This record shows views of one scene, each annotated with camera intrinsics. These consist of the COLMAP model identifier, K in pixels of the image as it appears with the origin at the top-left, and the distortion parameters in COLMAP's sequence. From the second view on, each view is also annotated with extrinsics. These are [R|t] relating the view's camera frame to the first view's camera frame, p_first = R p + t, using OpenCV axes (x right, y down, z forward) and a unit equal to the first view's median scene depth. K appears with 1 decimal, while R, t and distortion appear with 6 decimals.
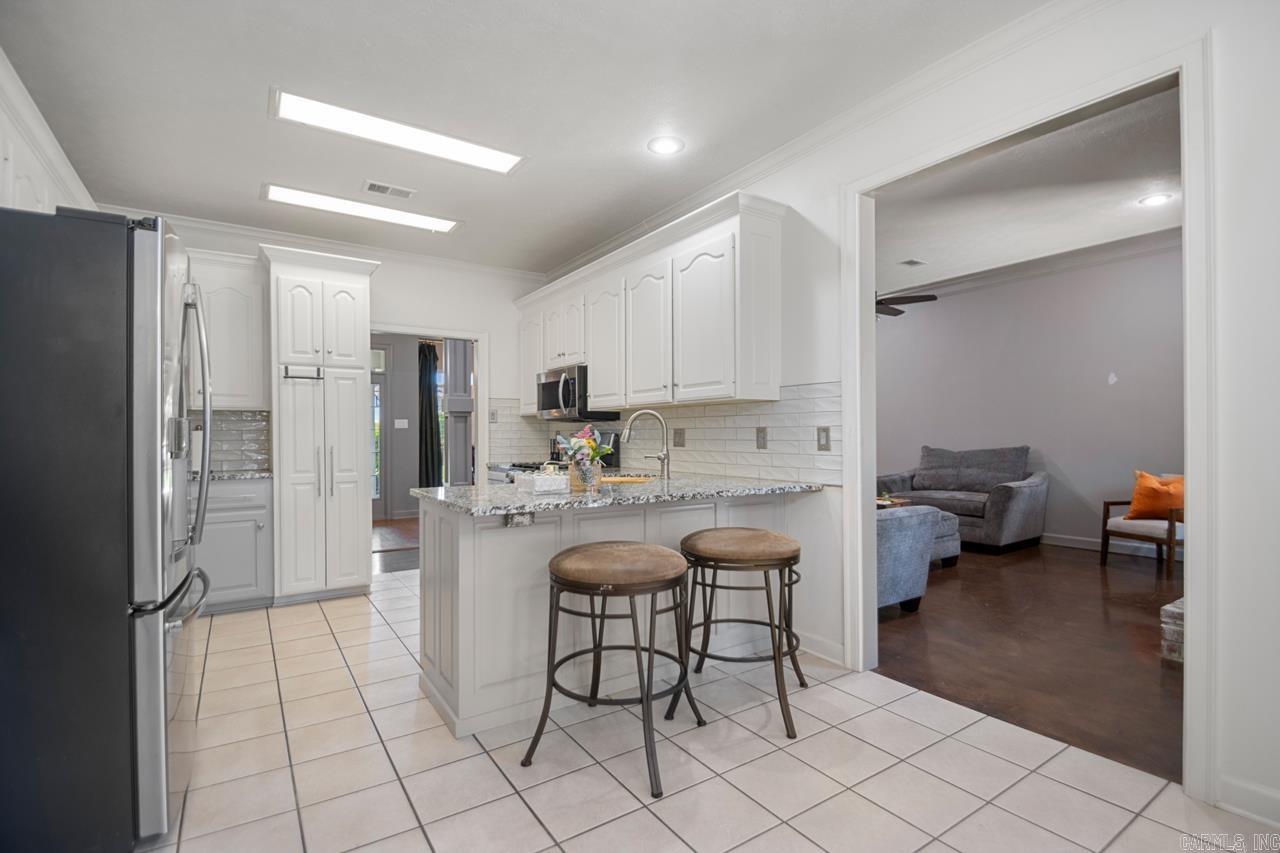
lens RADIAL K [[599.8, 0, 639.1], [0, 599.8, 431.1], [0, 0, 1]] dist [0.004021, -0.013199]
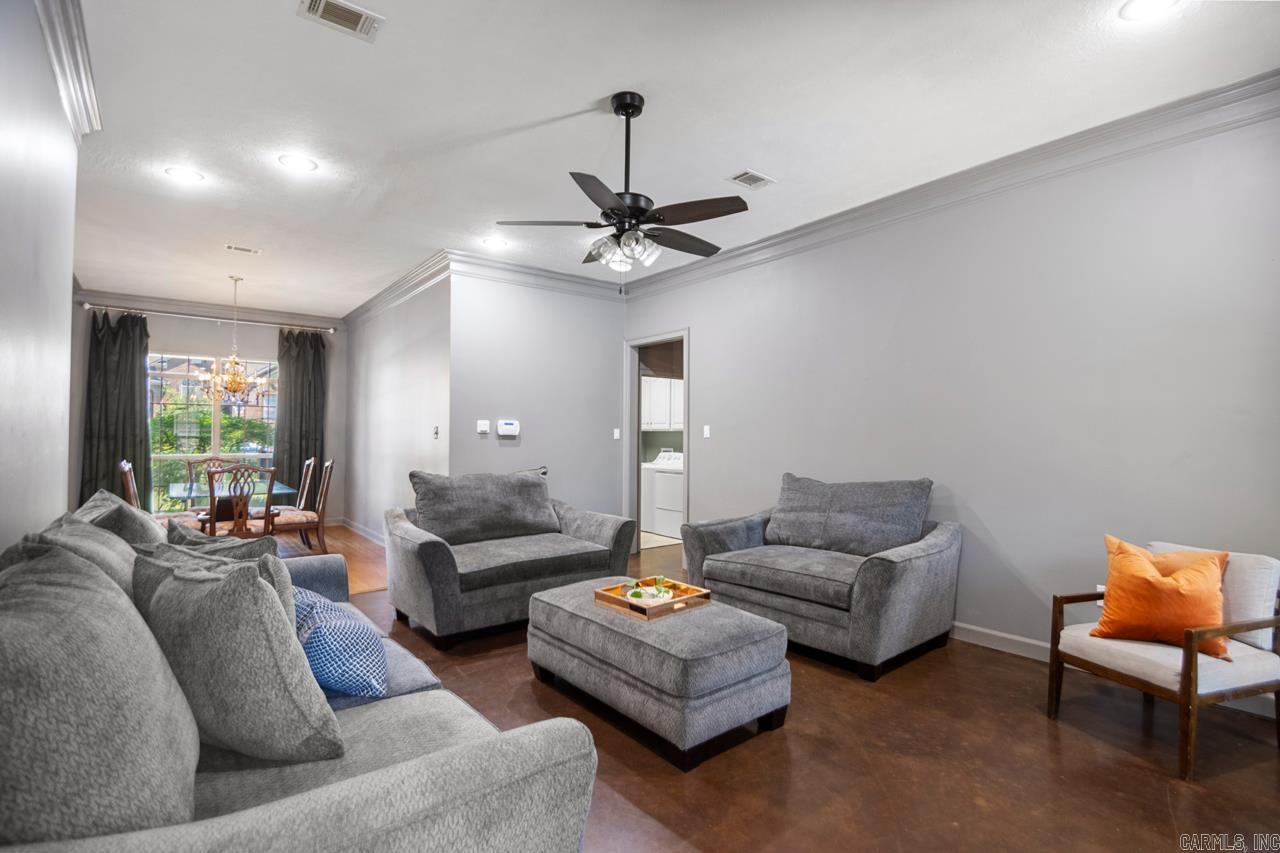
lens RADIAL K [[595.4, 0, 647.5], [0, 595.4, 427.8], [0, 0, 1]] dist [-0.002018, -0.008417]
pose [[0.996020, 0.007299, 0.088834, 0.535747], [-0.006625, 0.999947, -0.007888, -0.037573], [-0.088887, 0.007268, 0.996015, 0.733496]]
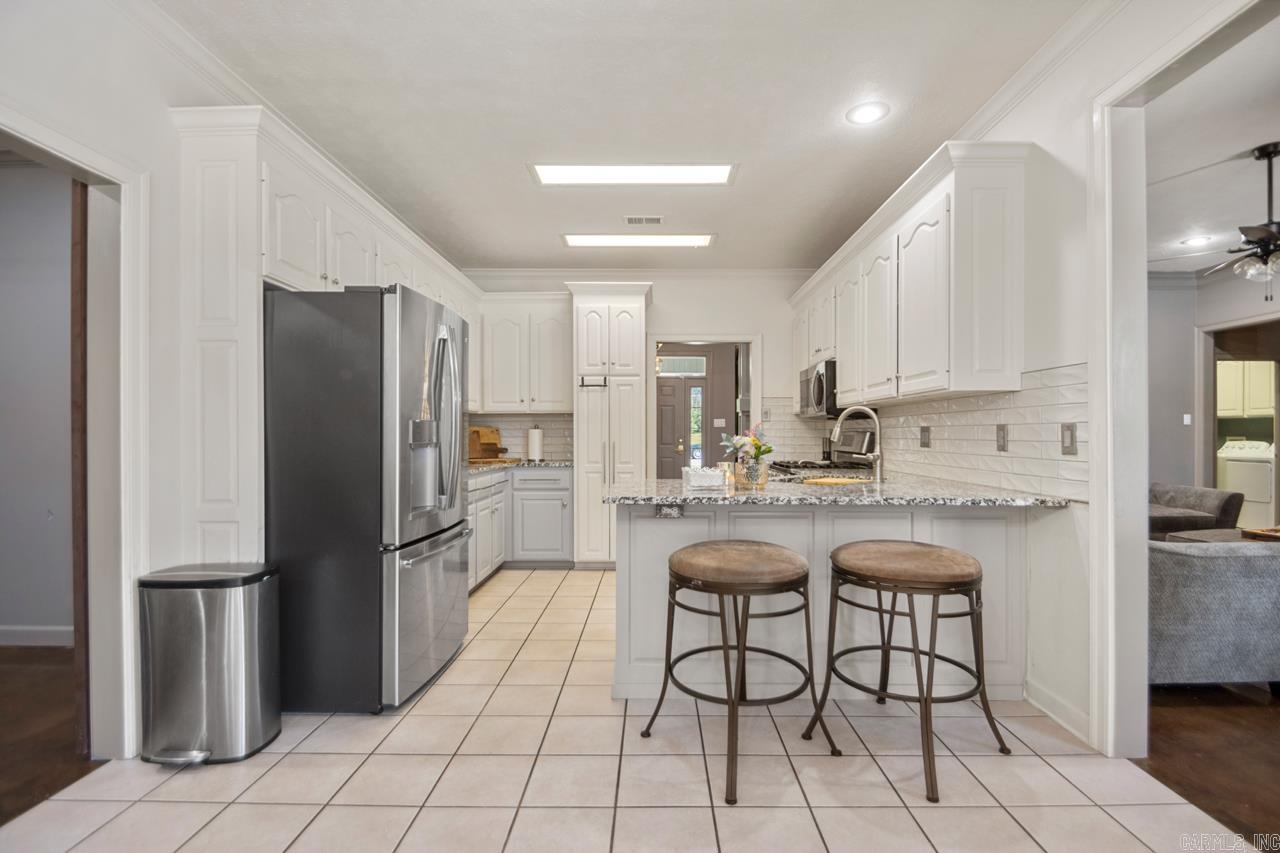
lens RADIAL K [[595.4, 0, 647.5], [0, 595.4, 427.8], [0, 0, 1]] dist [-0.002018, -0.008417]
pose [[0.823511, -0.001556, -0.567298, 0.253902], [-0.000426, 0.999994, -0.003361, 0.001024], [0.567300, 0.003009, 0.823506, 0.068101]]
